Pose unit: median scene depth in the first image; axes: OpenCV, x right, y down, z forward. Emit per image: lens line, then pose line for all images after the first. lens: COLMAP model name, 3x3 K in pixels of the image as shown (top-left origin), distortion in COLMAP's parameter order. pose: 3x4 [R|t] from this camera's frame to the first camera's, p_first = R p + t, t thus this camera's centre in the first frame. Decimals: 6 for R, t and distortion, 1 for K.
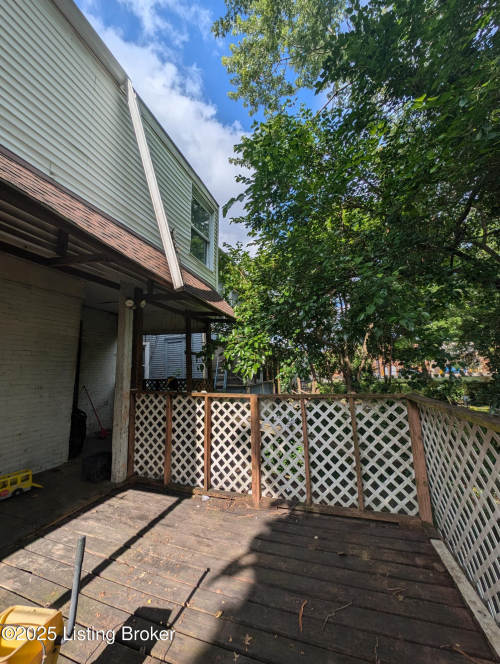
lens RADIAL K [[251.5, 0, 248.4], [0, 251.5, 333.0], [0, 0, 1]] dist [0.000808, 0.000130]
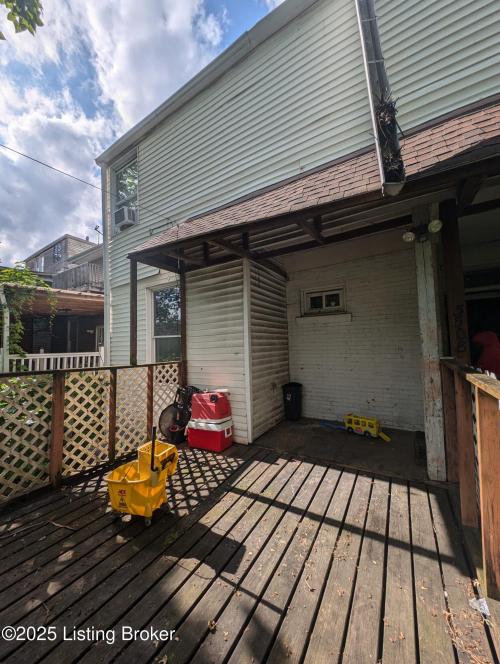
lens RADIAL K [[251.5, 0, 248.4], [0, 251.5, 333.0], [0, 0, 1]] dist [0.000808, 0.000130]
pose [[-0.206490, -0.013902, -0.978350, 0.362667], [0.178500, 0.982584, -0.051636, 0.119663], [0.962029, -0.185298, -0.200412, 0.763141]]
